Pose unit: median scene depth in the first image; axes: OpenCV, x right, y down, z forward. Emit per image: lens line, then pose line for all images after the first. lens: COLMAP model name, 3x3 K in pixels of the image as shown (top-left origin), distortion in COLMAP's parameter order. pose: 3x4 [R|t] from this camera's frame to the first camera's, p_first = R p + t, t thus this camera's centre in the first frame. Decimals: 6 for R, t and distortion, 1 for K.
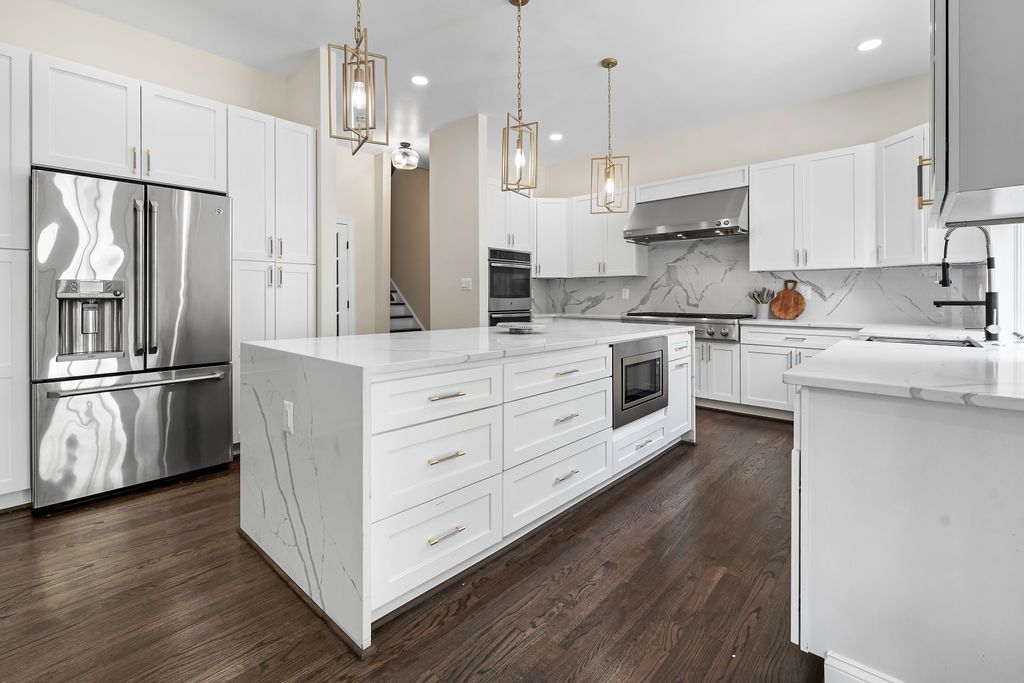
lens RADIAL K [[454.7, 0, 511.5], [0, 454.7, 298.7], [0, 0, 1]] dist [0.002799, 0.000437]
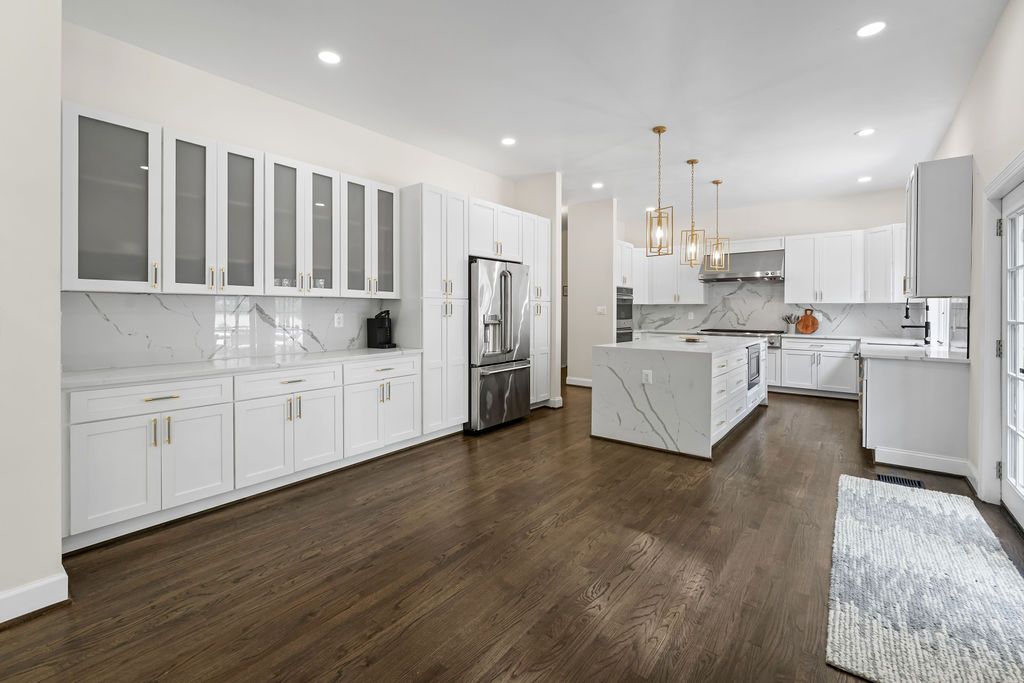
lens RADIAL K [[454.7, 0, 509.4], [0, 454.7, 316.2], [0, 0, 1]] dist [0.002799, 0.000437]
pose [[0.997229, 0.002121, 0.074362, -0.555504], [-0.002859, 0.999948, 0.009813, -0.029382], [-0.074337, -0.009998, 0.997183, -0.515261]]
